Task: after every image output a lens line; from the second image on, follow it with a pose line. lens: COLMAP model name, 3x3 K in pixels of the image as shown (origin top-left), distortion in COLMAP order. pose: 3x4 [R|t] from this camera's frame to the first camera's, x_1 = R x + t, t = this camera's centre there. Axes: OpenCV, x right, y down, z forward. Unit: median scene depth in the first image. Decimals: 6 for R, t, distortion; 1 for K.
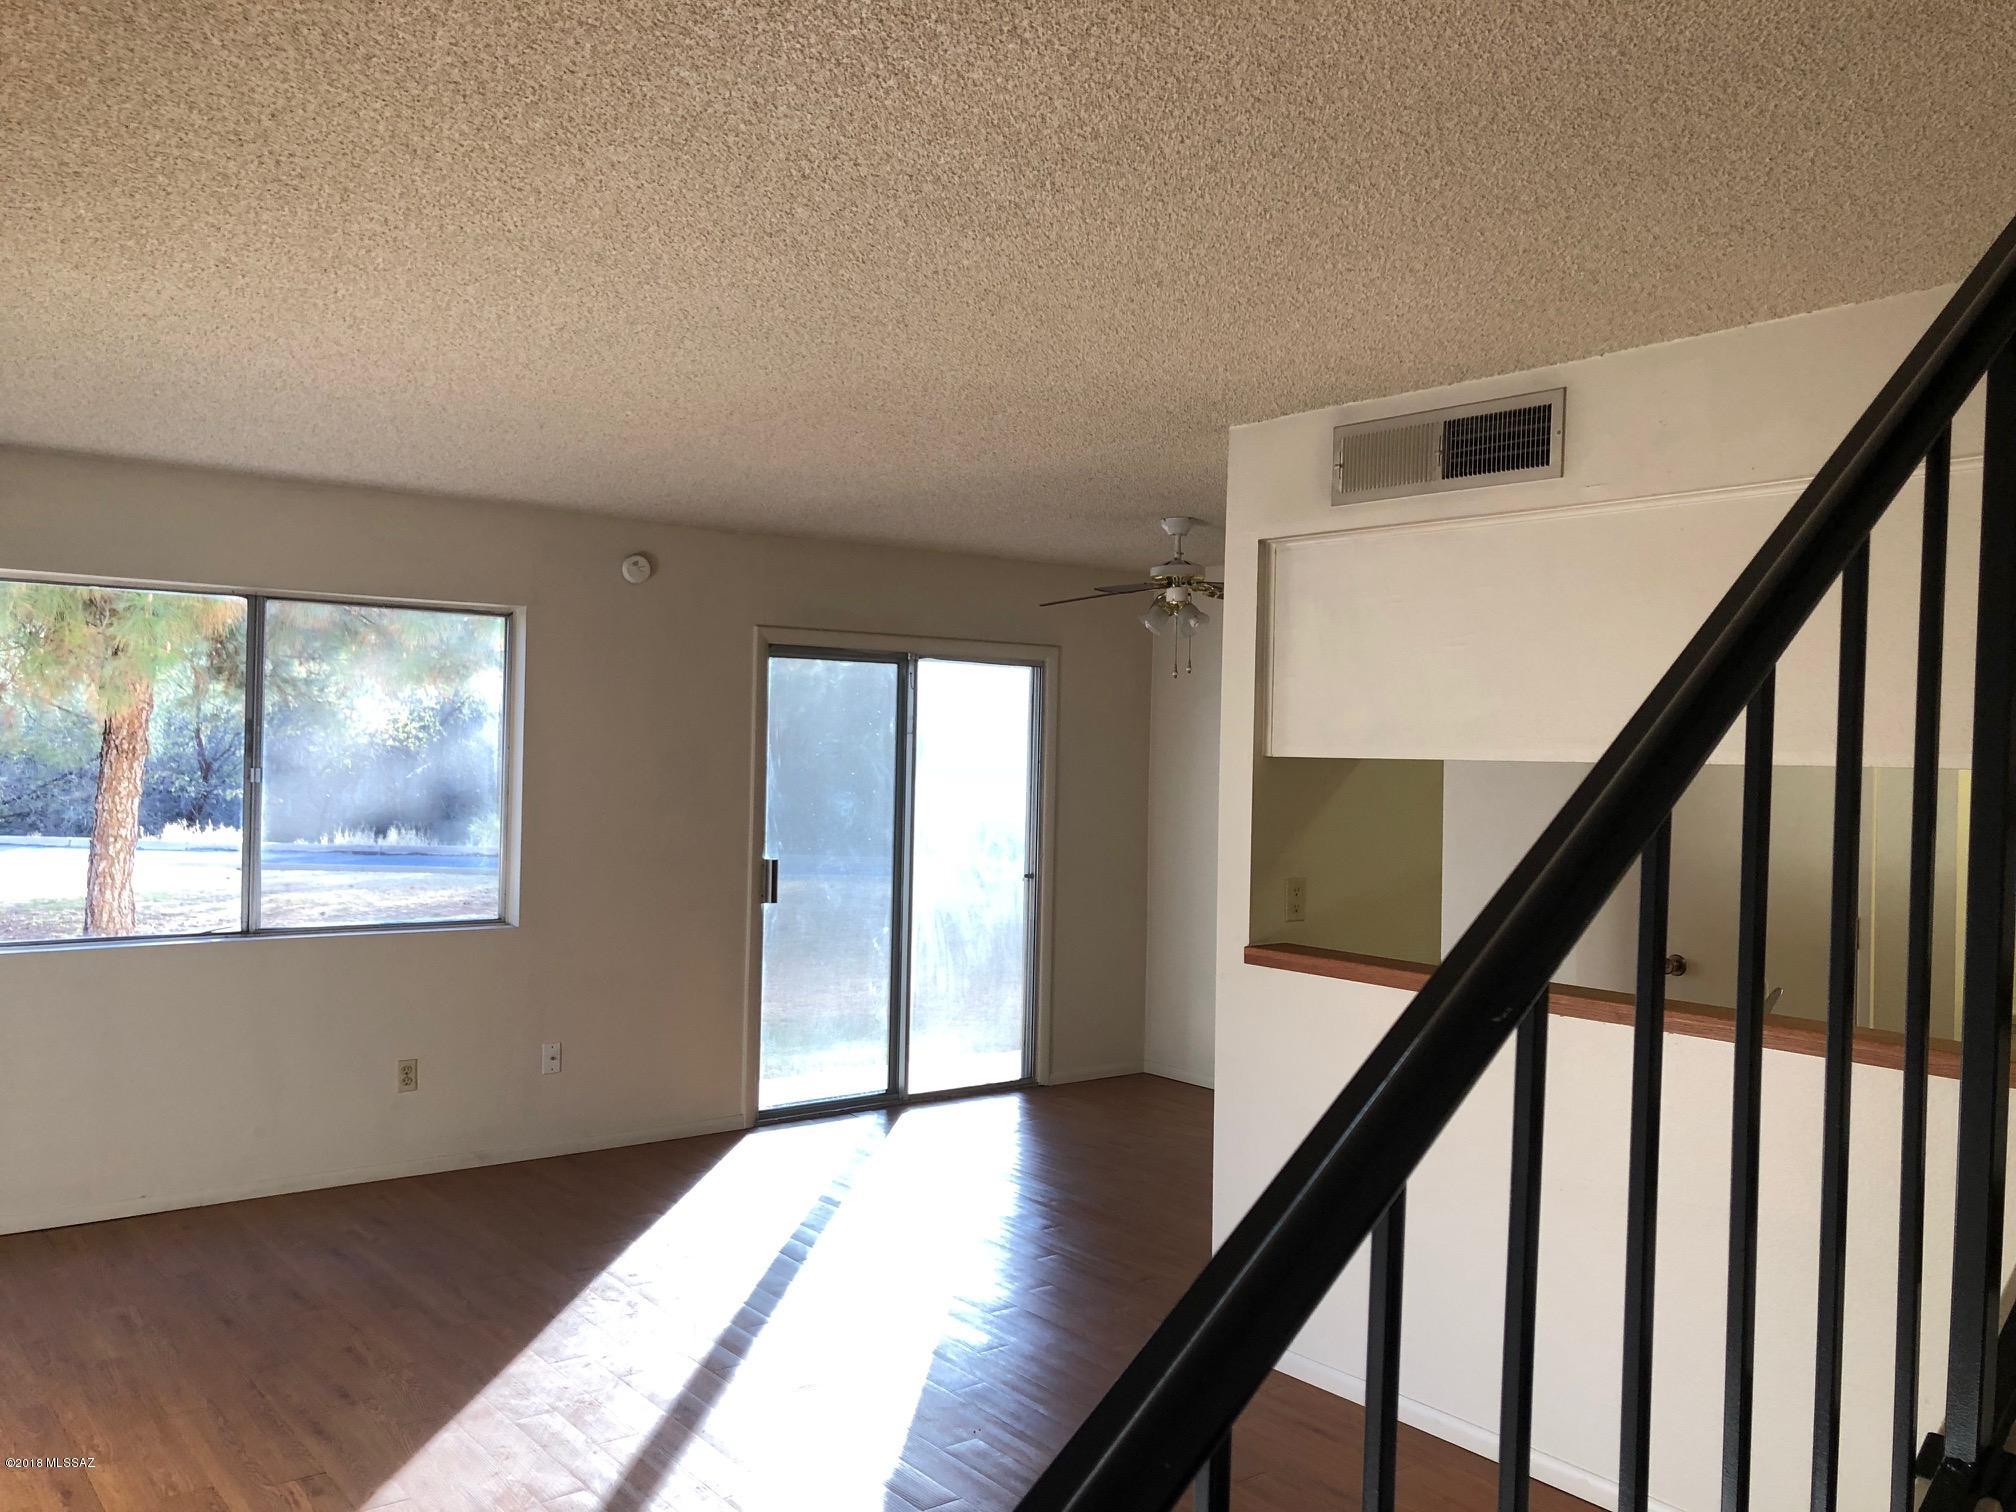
lens RADIAL K [[1679.6, 0, 1021.2], [0, 1679.6, 755.1], [0, 0, 1]] dist [0.059693, -0.065136]
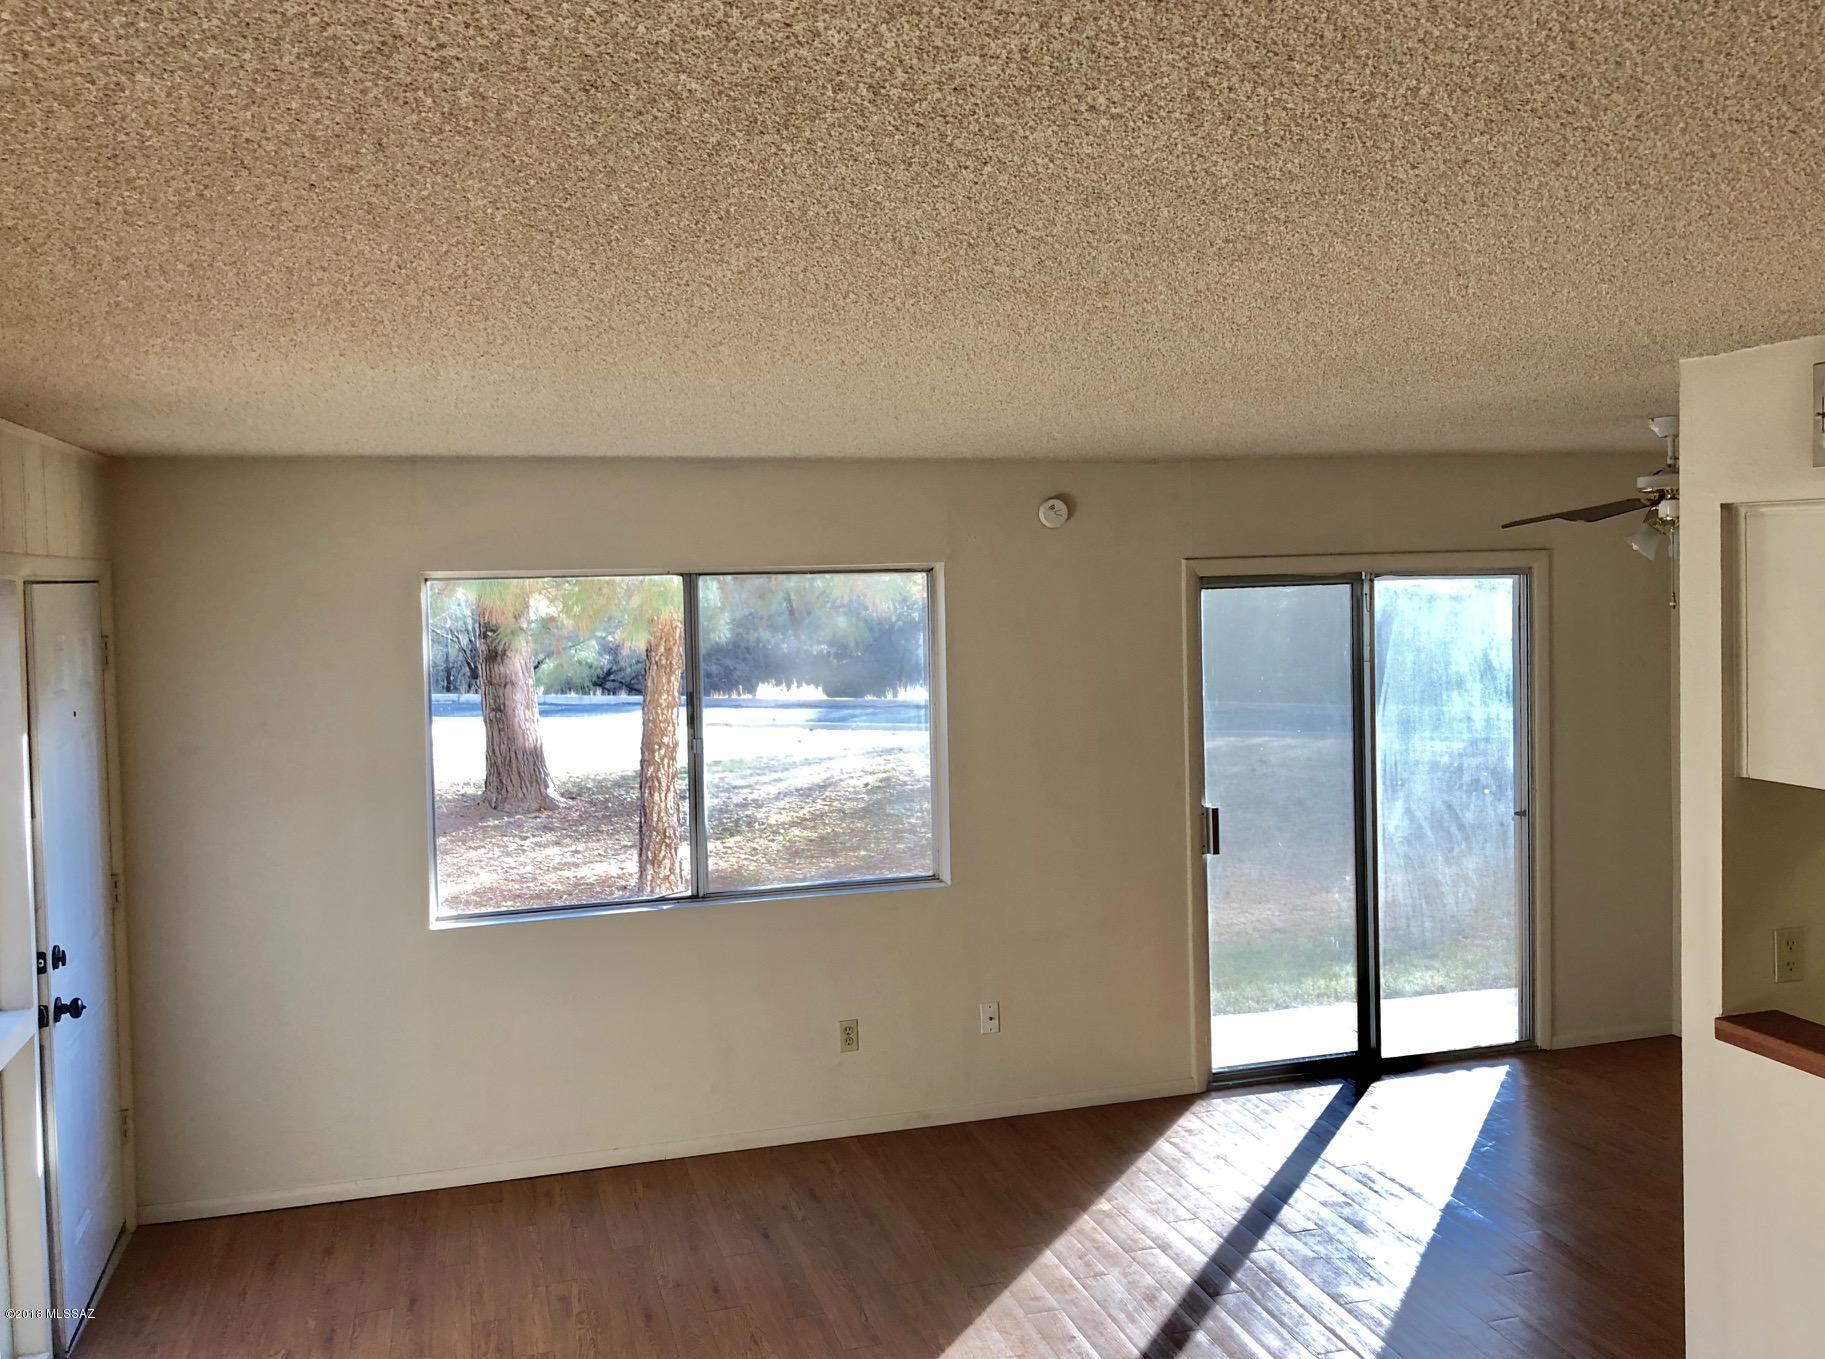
lens RADIAL K [[1679.5, 0, 964.0], [0, 1679.5, 632.9], [0, 0, 1]] dist [0.047143, 0.000000]
pose [[0.933117, -0.027501, -0.358520, 0.064079], [0.040507, 0.998764, 0.028815, -0.071683], [0.357285, -0.041410, 0.933077, 0.089625]]
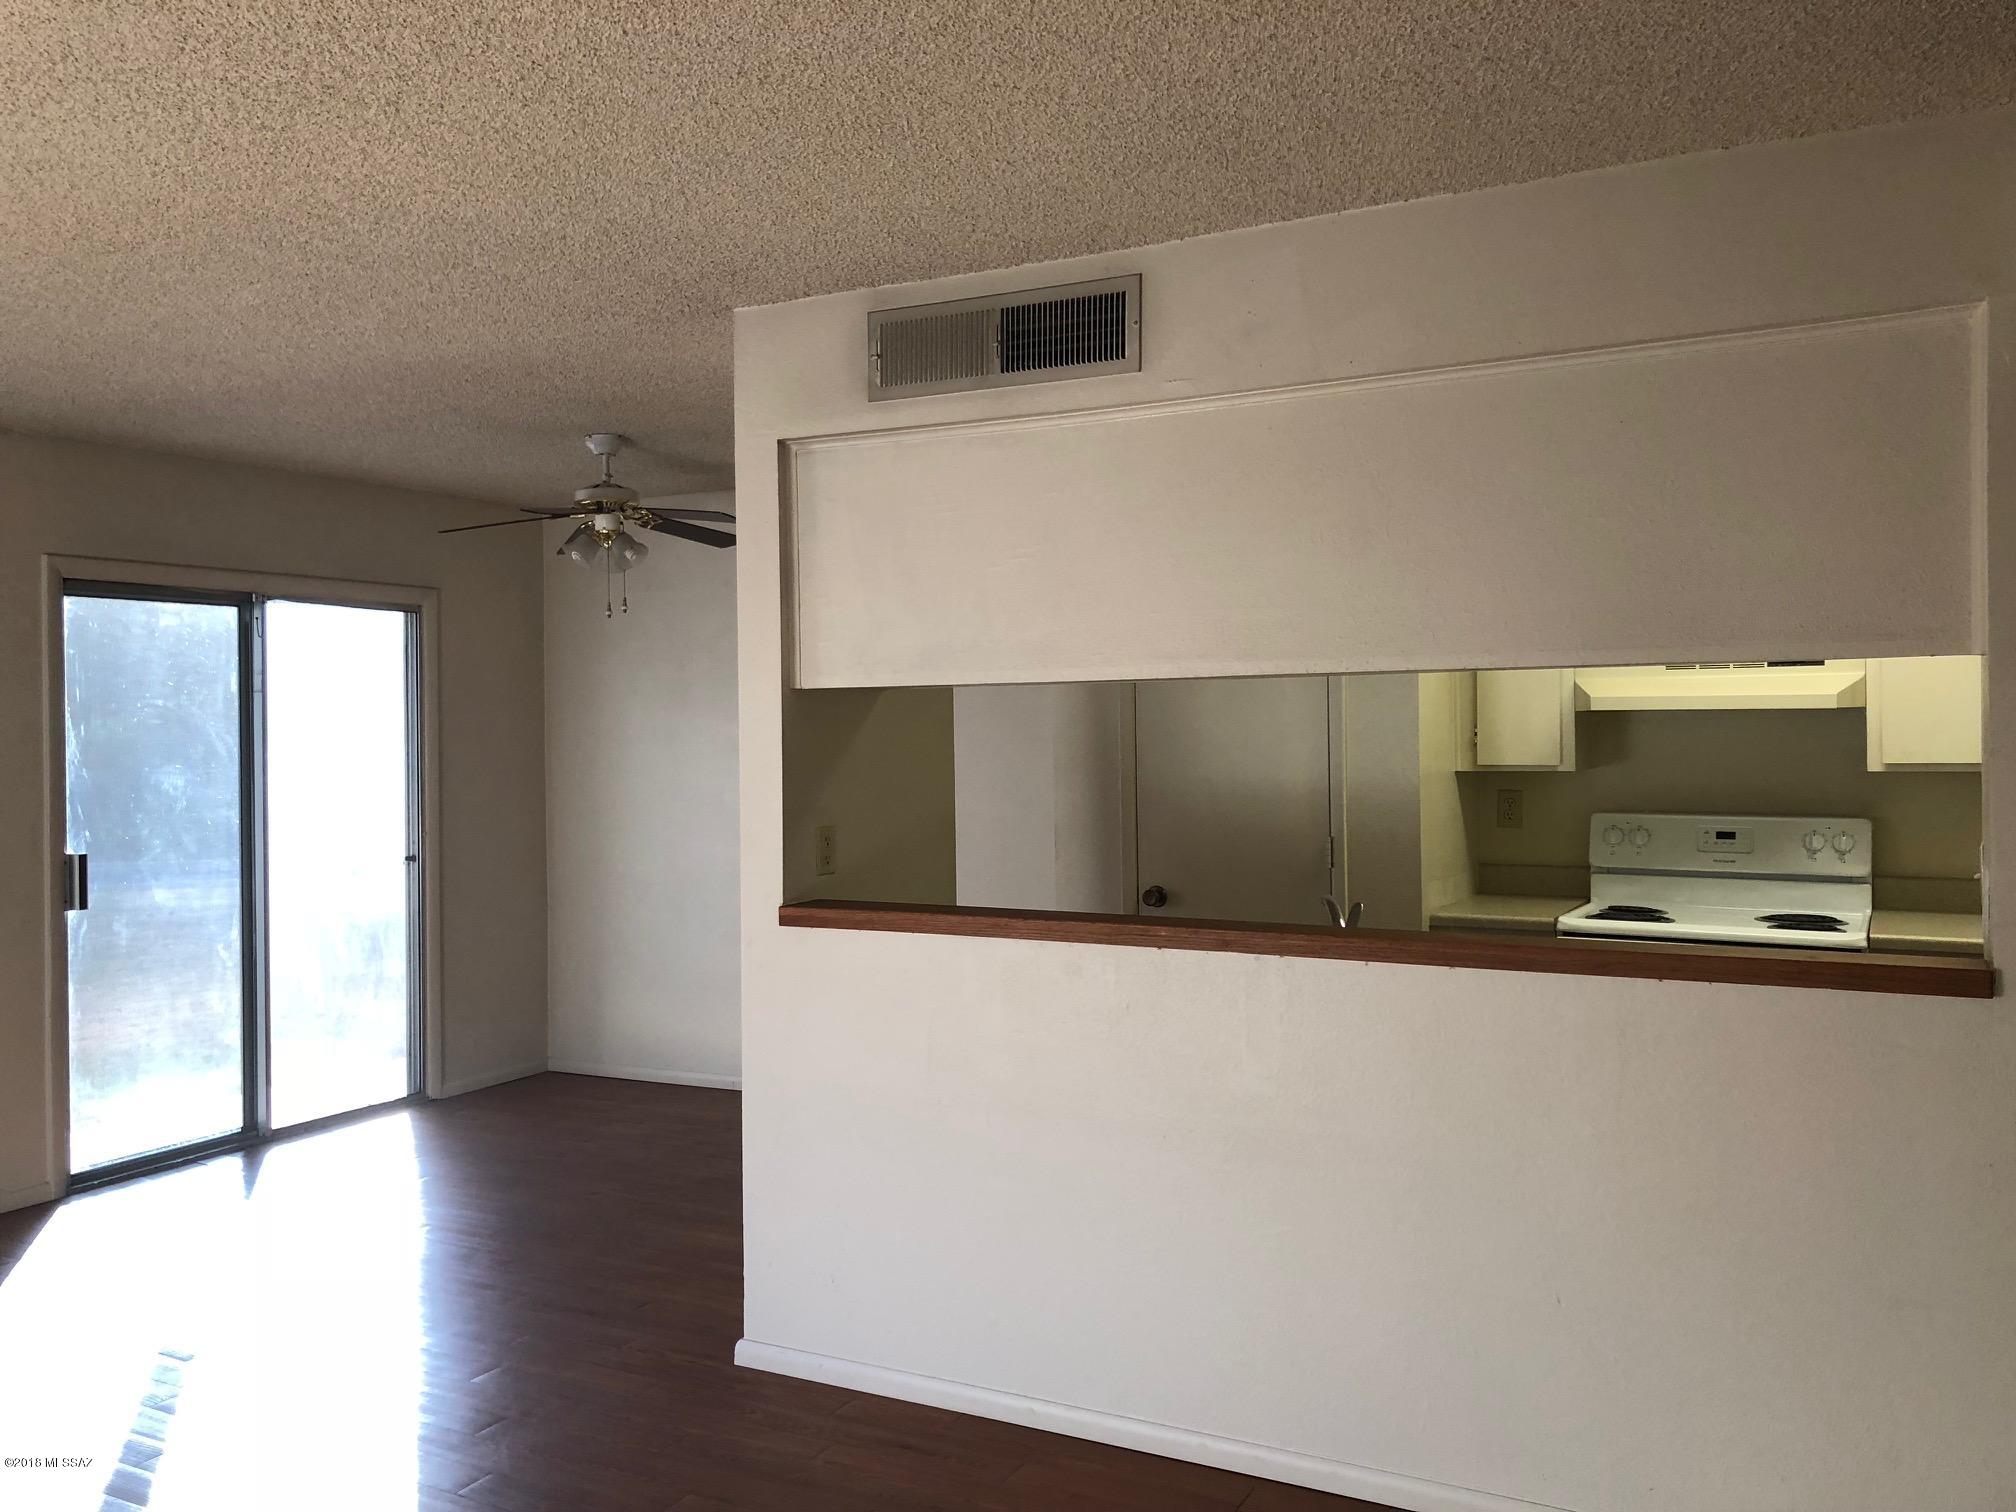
lens RADIAL K [[1679.6, 0, 1022.4], [0, 1679.6, 738.7], [0, 0, 1]] dist [0.059693, -0.065136]
pose [[0.913886, -0.034829, 0.404475, -0.069133], [0.032484, 0.999392, 0.012662, 0.013479], [-0.404670, 0.001567, 0.914461, 0.103523]]
